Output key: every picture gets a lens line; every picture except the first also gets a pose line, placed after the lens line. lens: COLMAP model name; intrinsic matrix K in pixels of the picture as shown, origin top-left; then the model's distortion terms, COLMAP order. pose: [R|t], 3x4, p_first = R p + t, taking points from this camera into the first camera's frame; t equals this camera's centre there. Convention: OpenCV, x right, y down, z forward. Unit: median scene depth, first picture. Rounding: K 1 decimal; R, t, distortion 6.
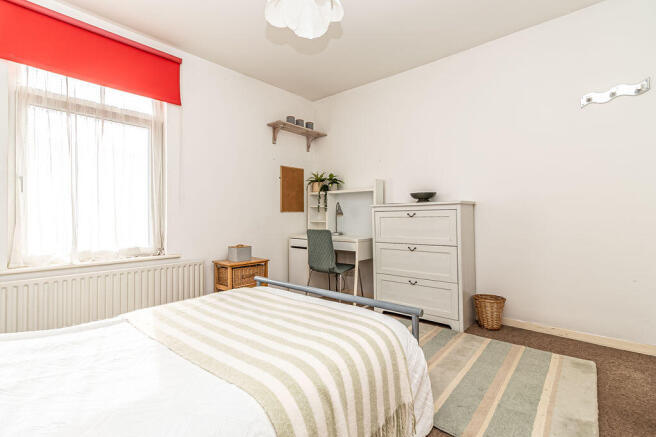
lens RADIAL K [[304.9, 0, 329.8], [0, 304.9, 214.6], [0, 0, 1]] dist [0.001918, 0.000504]
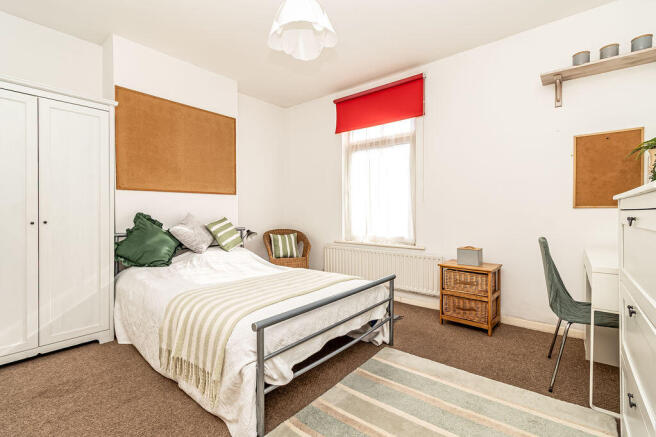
lens RADIAL K [[304.9, 0, 328.6], [0, 304.9, 215.5], [0, 0, 1]] dist [0.001918, 0.000504]
pose [[0.031045, 0.019872, -0.999320, 0.650537], [0.004880, 0.999787, 0.020033, -0.012713], [0.999506, -0.005498, 0.030942, 0.630889]]
